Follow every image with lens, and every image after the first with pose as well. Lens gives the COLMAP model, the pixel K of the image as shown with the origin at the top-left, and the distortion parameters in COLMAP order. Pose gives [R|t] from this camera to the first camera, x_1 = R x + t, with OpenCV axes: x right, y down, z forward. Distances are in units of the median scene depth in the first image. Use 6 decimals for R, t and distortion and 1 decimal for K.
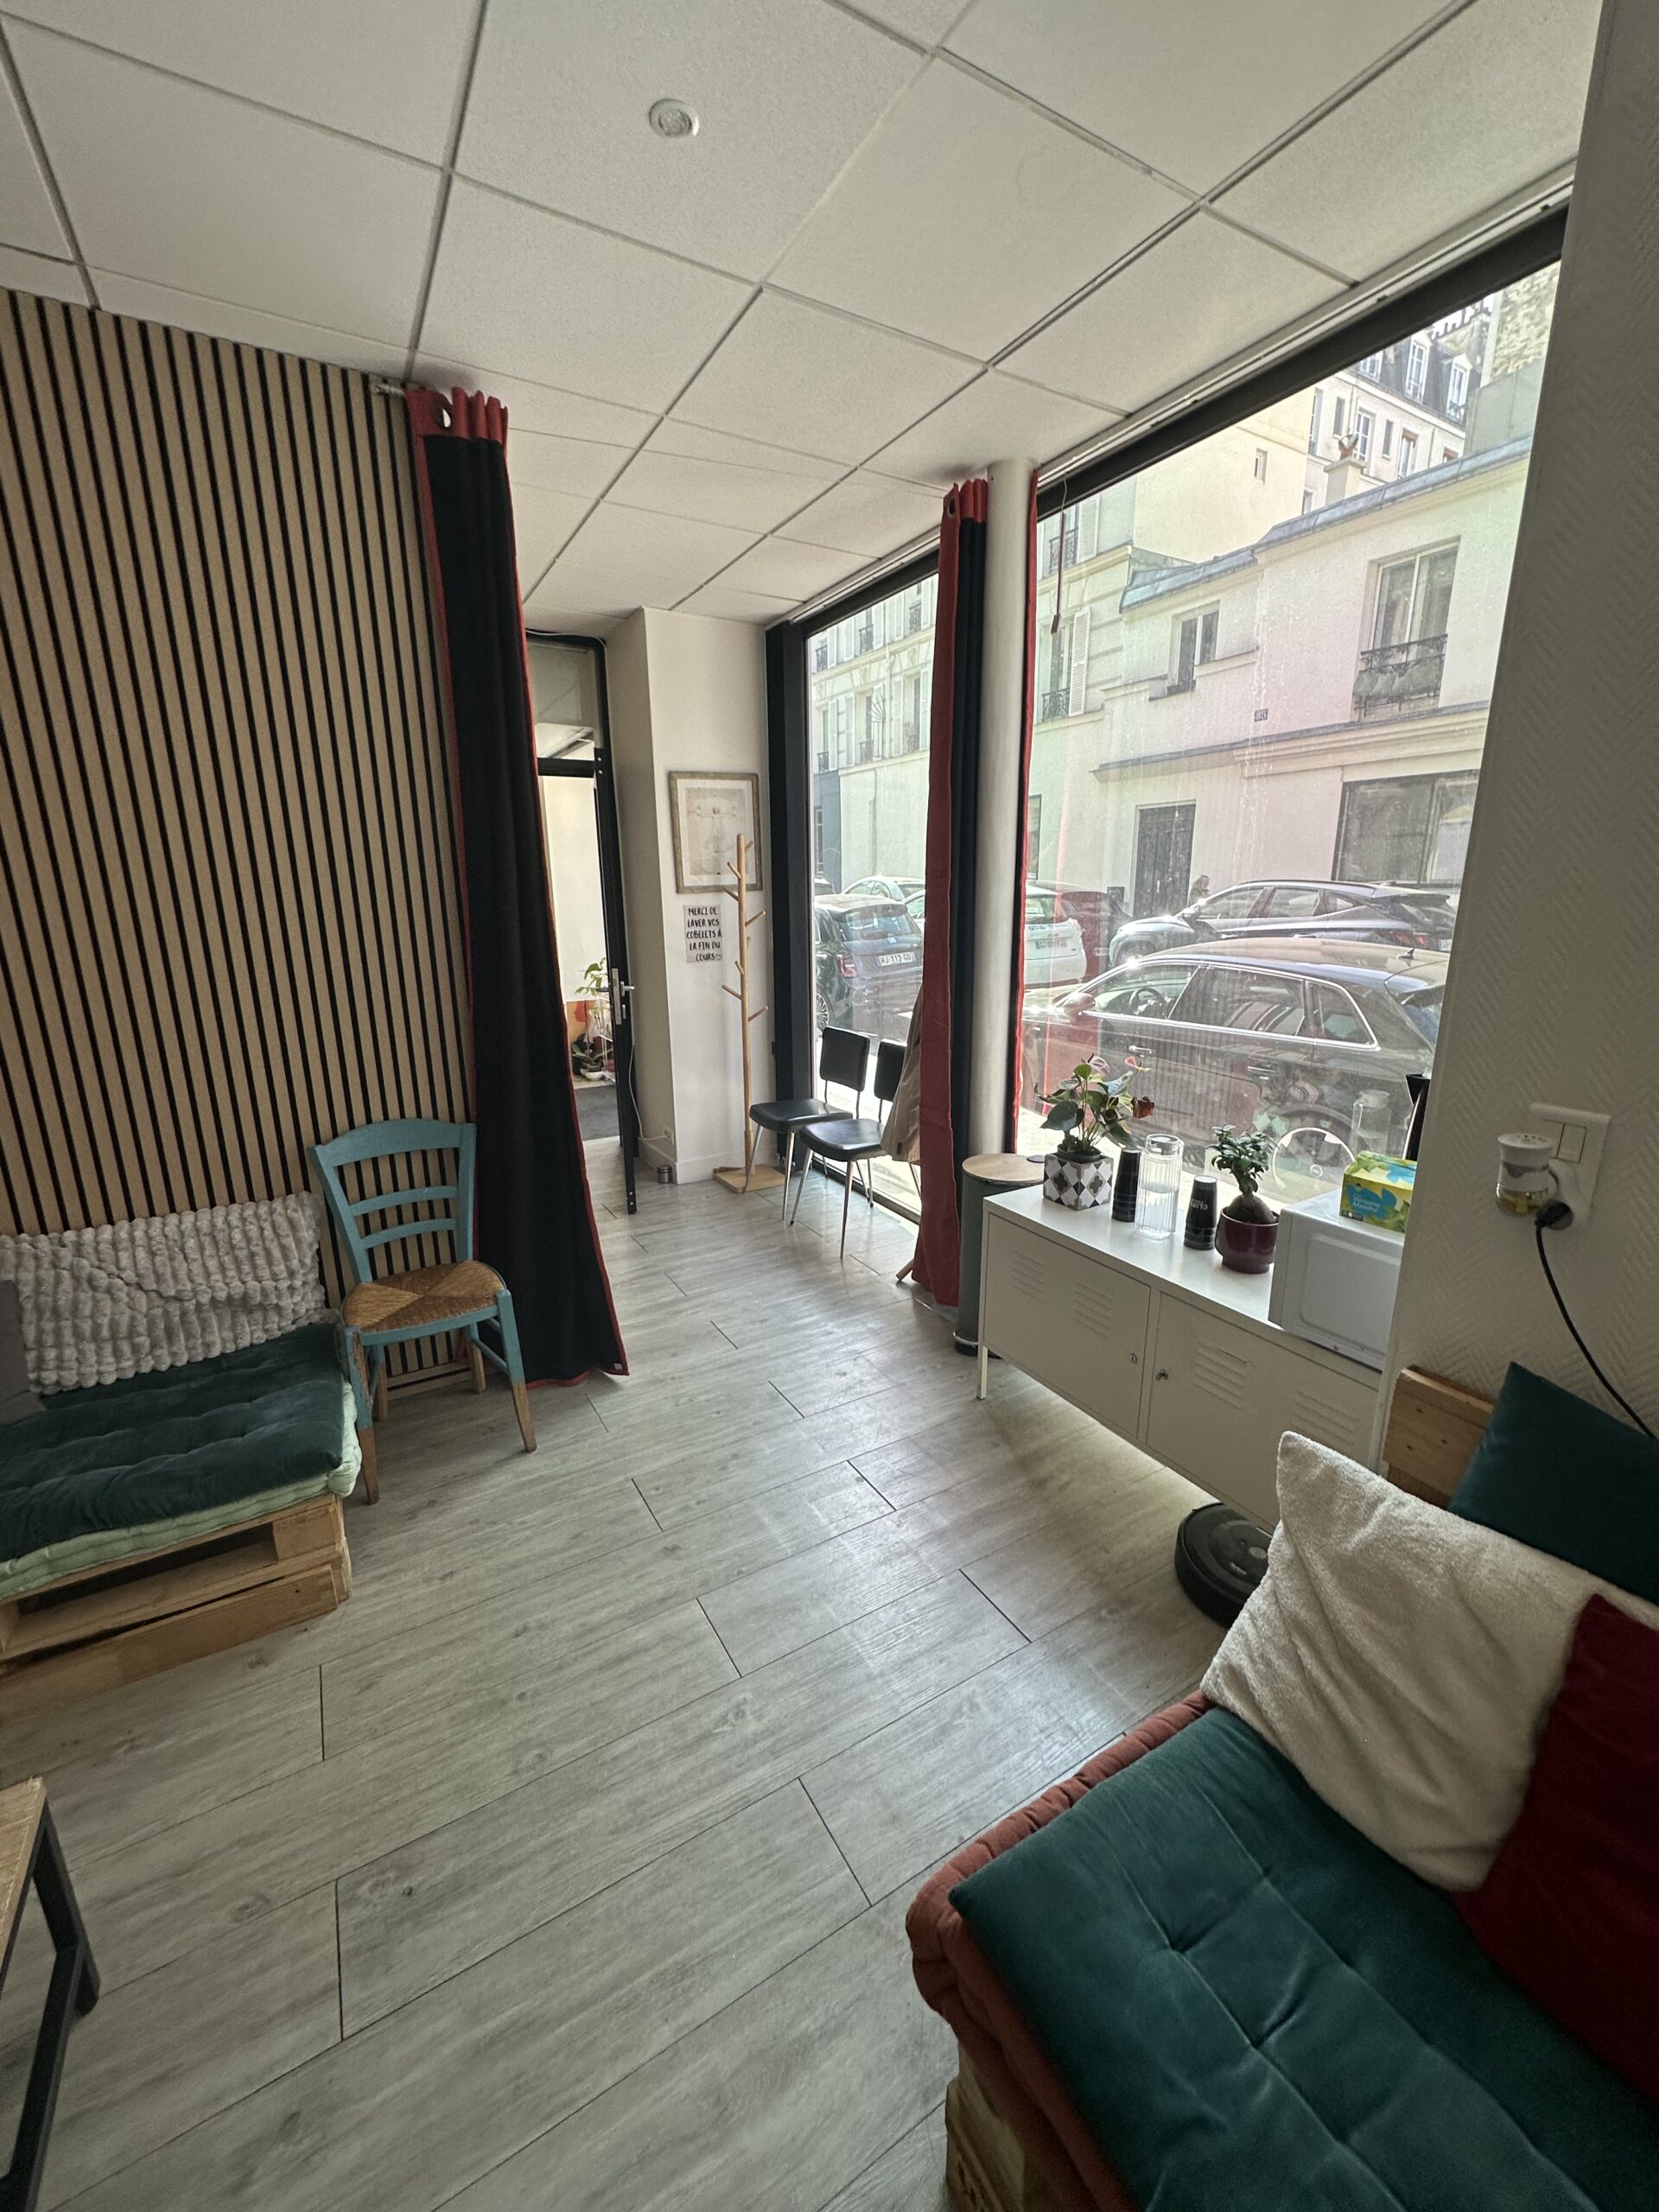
lens RADIAL K [[879.4, 0, 826.7], [0, 879.4, 1103.9], [0, 0, 1]] dist [-0.001657, 0.000271]
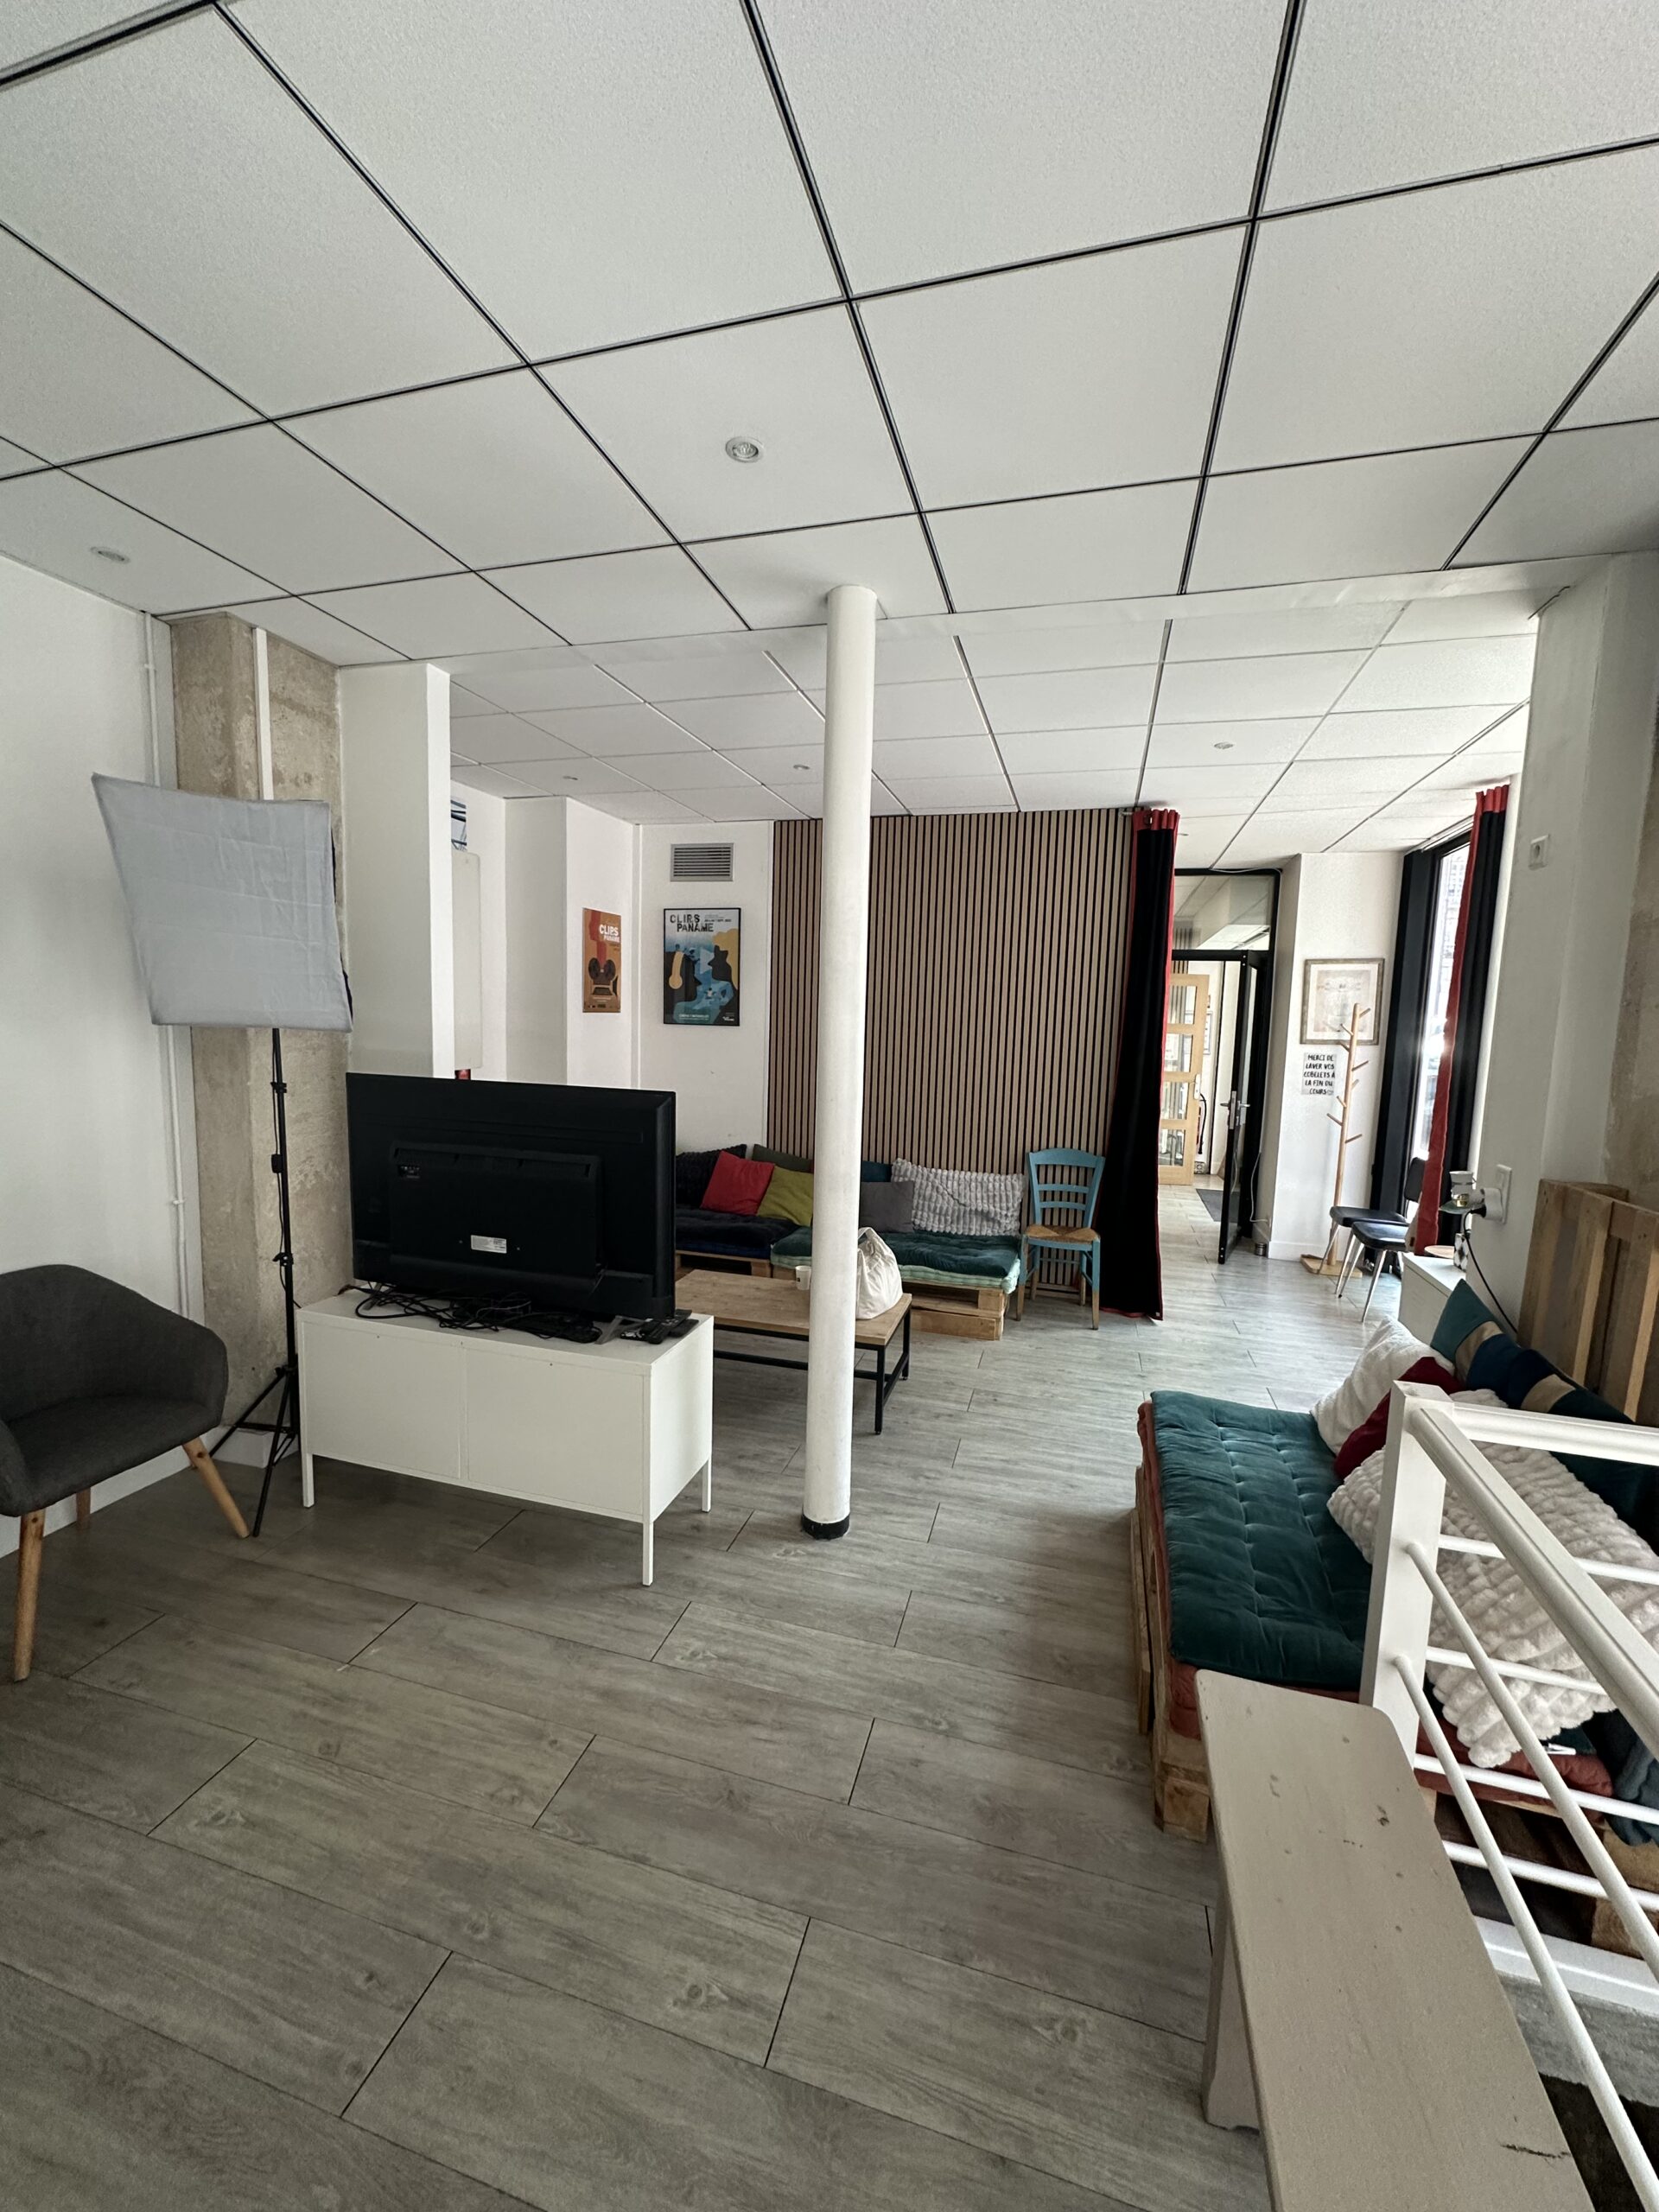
lens RADIAL K [[879.4, 0, 834.4], [0, 879.4, 1111.5], [0, 0, 1]] dist [-0.001657, 0.000271]
pose [[0.688698, 0.113565, -0.716099, 0.564727], [-0.212278, 0.975961, -0.049380, 0.150054], [0.693277, 0.186020, 0.696250, -0.770192]]
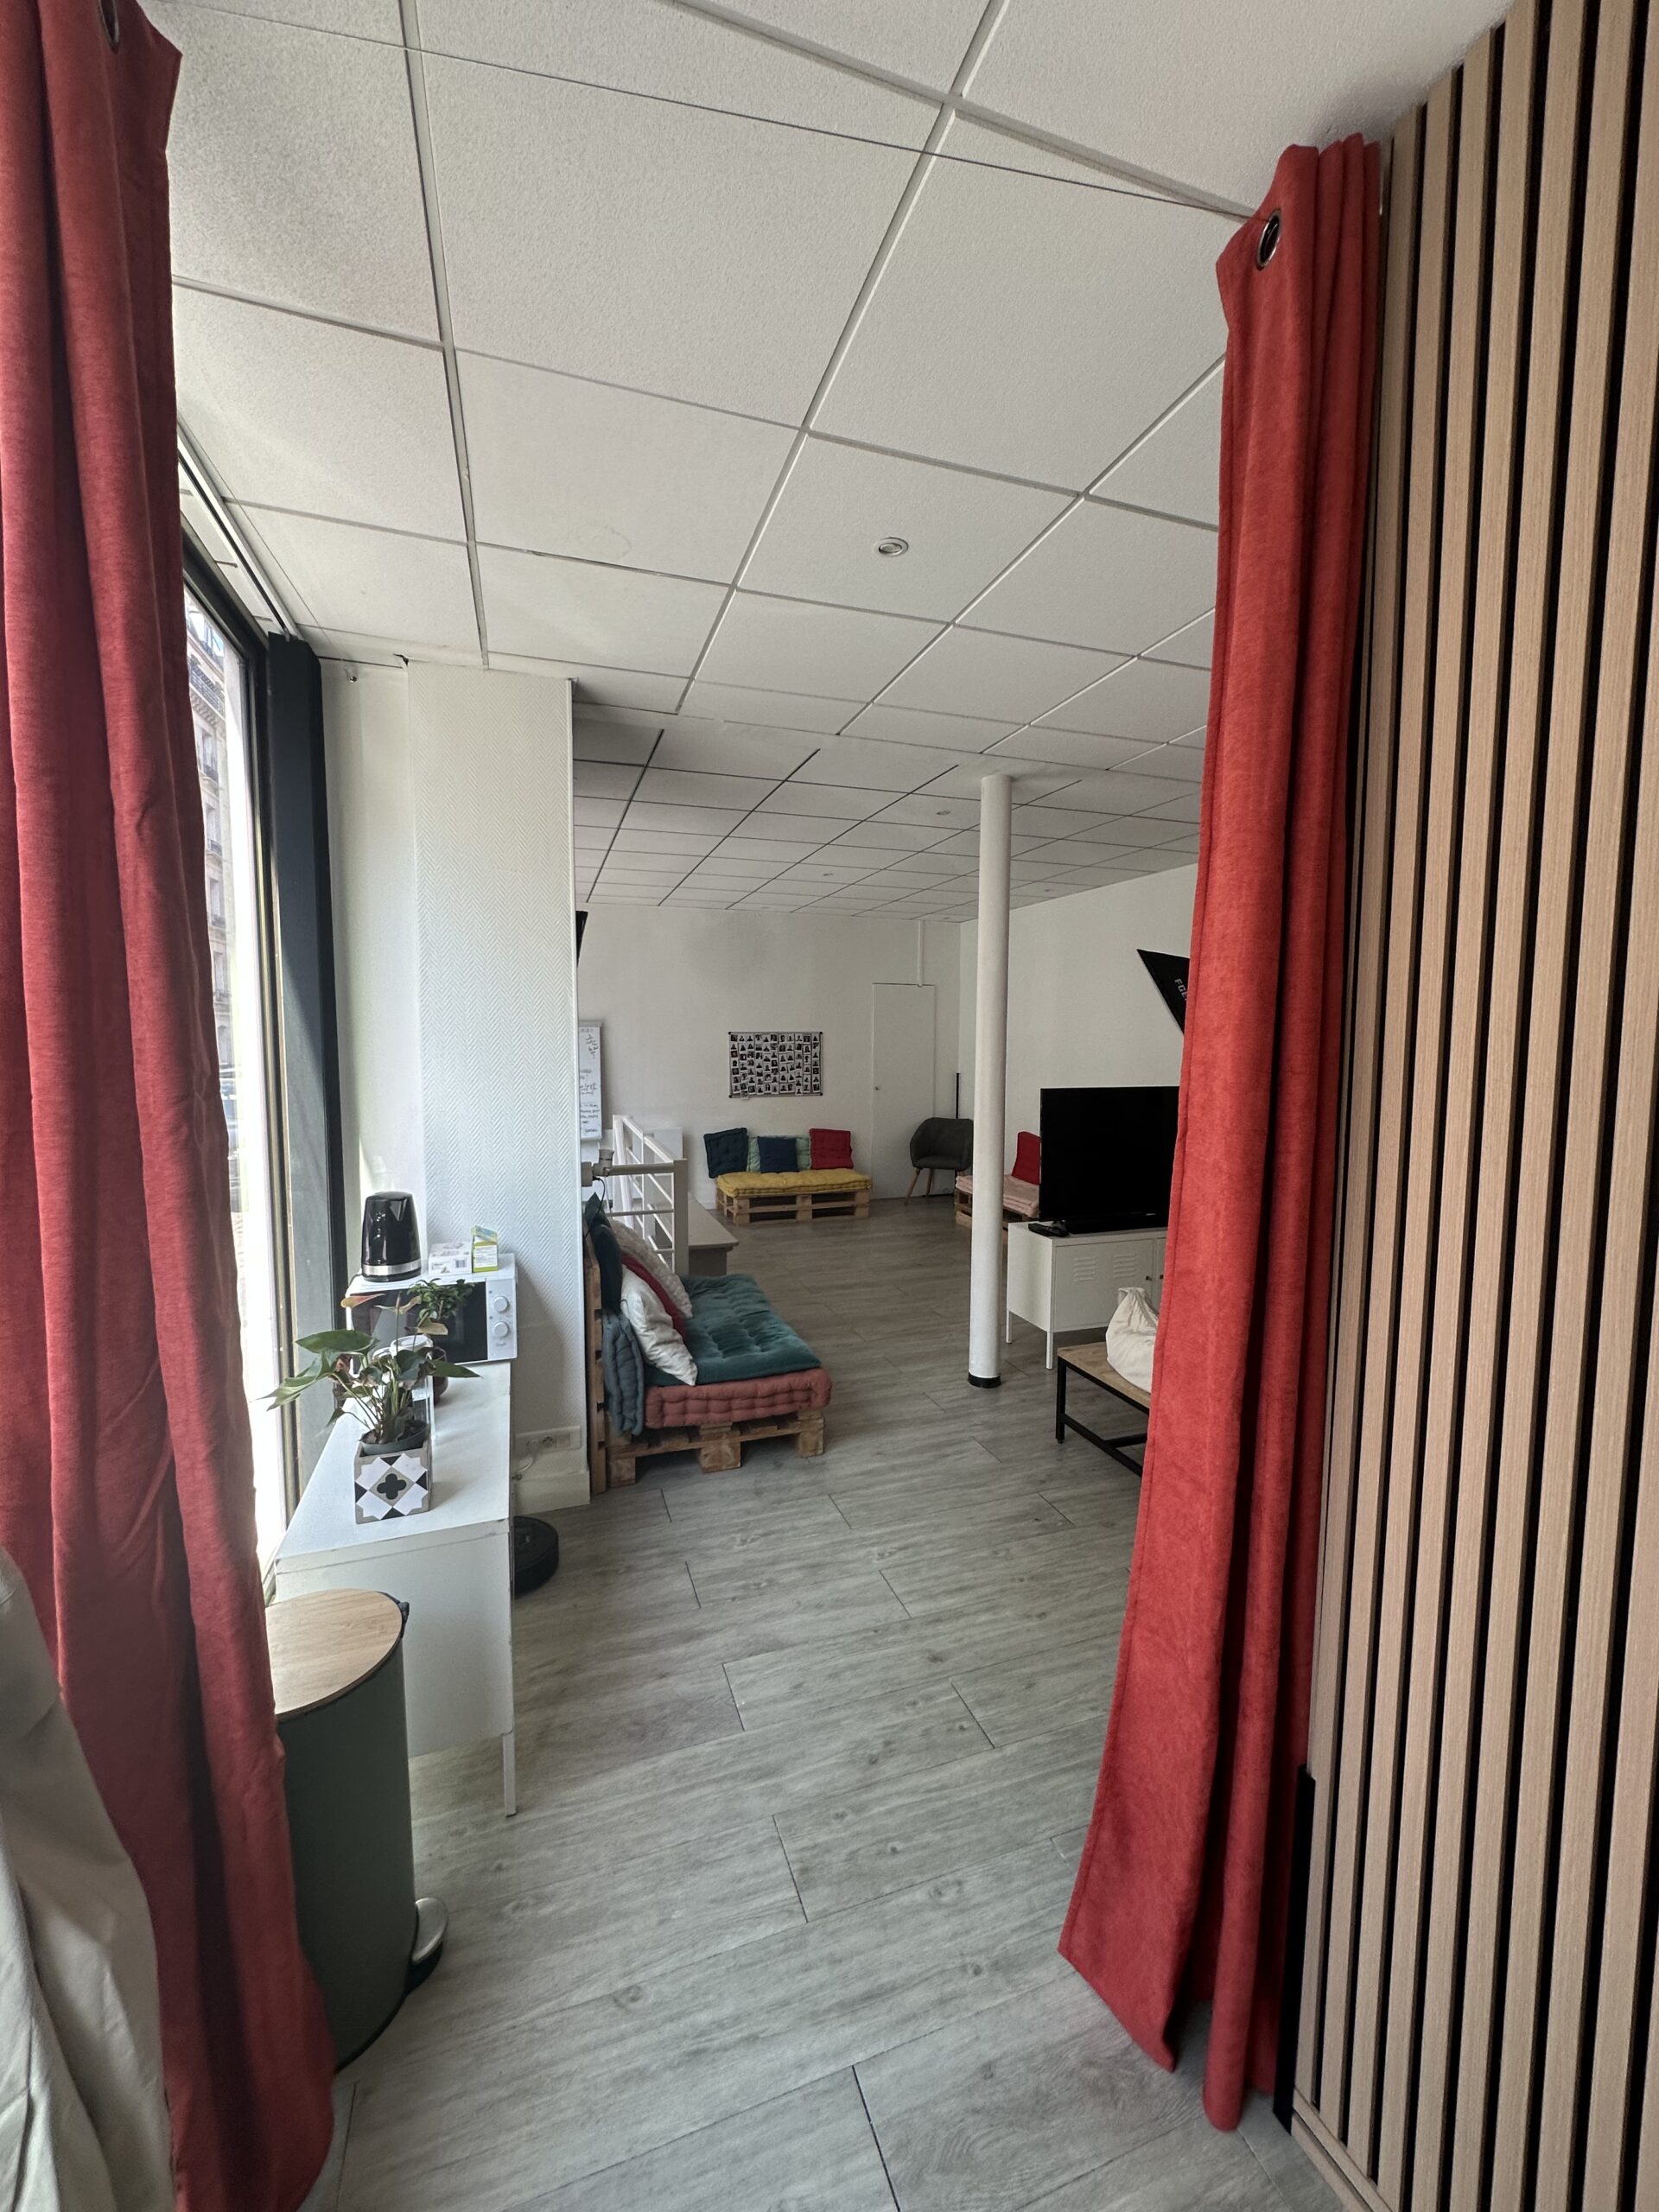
lens RADIAL K [[879.4, 0, 829.0], [0, 879.4, 1114.3], [0, 0, 1]] dist [-0.001657, 0.000271]
pose [[-0.981027, -0.012609, 0.193461, -0.209429], [0.050807, 0.946286, 0.319314, -0.416123], [-0.187096, 0.323084, -0.927692, 1.531821]]
